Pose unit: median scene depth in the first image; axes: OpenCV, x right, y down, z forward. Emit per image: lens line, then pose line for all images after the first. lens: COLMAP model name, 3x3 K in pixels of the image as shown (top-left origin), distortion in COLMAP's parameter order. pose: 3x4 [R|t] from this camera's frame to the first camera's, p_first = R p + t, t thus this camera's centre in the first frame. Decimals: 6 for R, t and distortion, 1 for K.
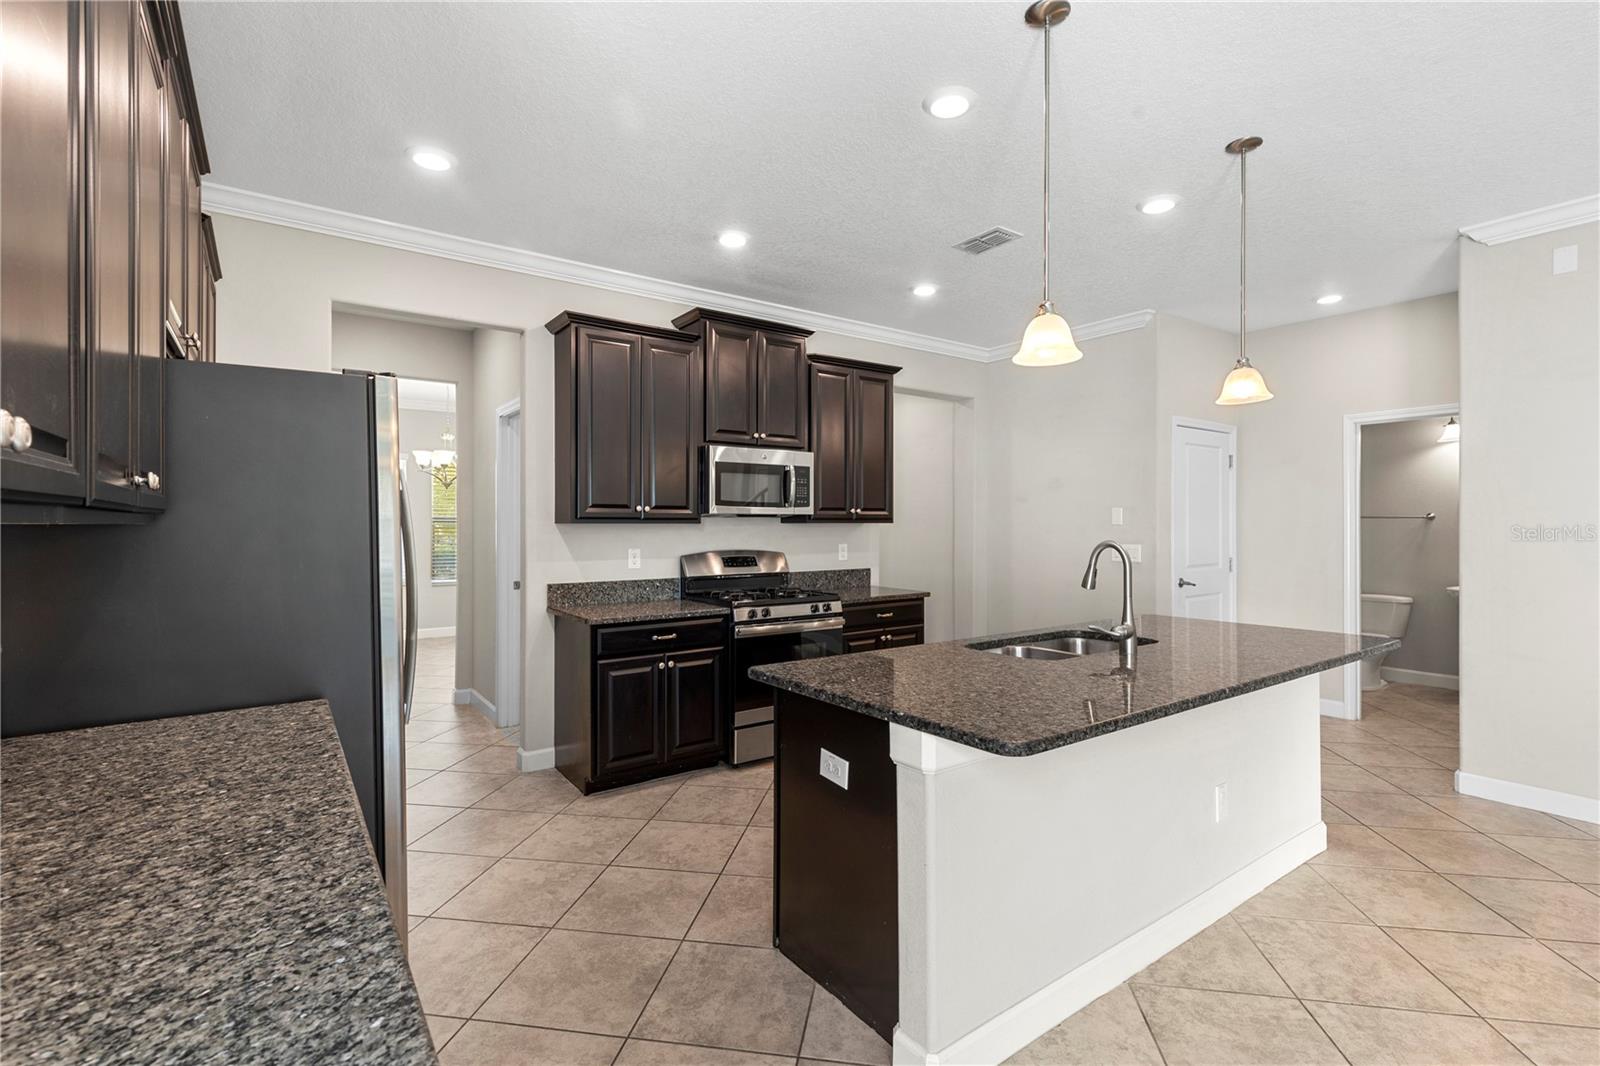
lens RADIAL K [[711.4, 0, 786.4], [0, 711.4, 527.4], [0, 0, 1]] dist [0.012368, -0.000377]
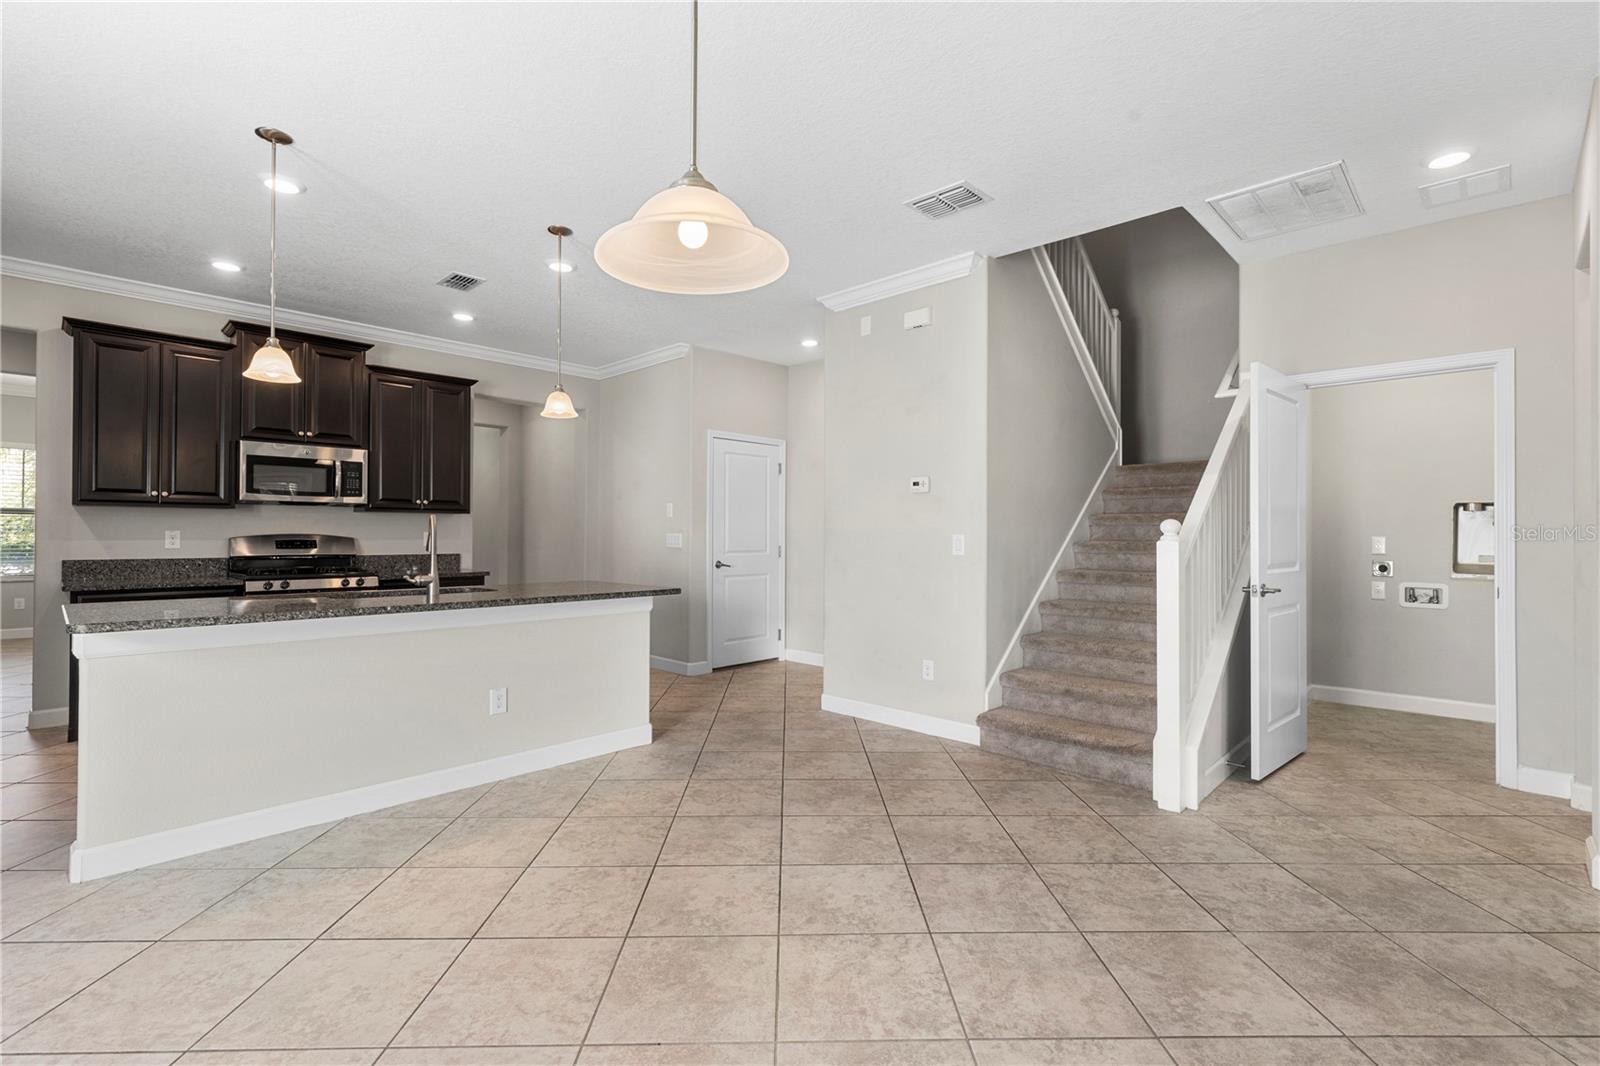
lens RADIAL K [[711.4, 0, 773.8], [0, 711.4, 531.3], [0, 0, 1]] dist [0.012368, -0.000377]
pose [[0.985784, 0.006249, 0.167904, 0.523190], [-0.004844, 0.999950, -0.008774, 0.035813], [-0.167950, 0.007836, 0.985764, -0.268727]]
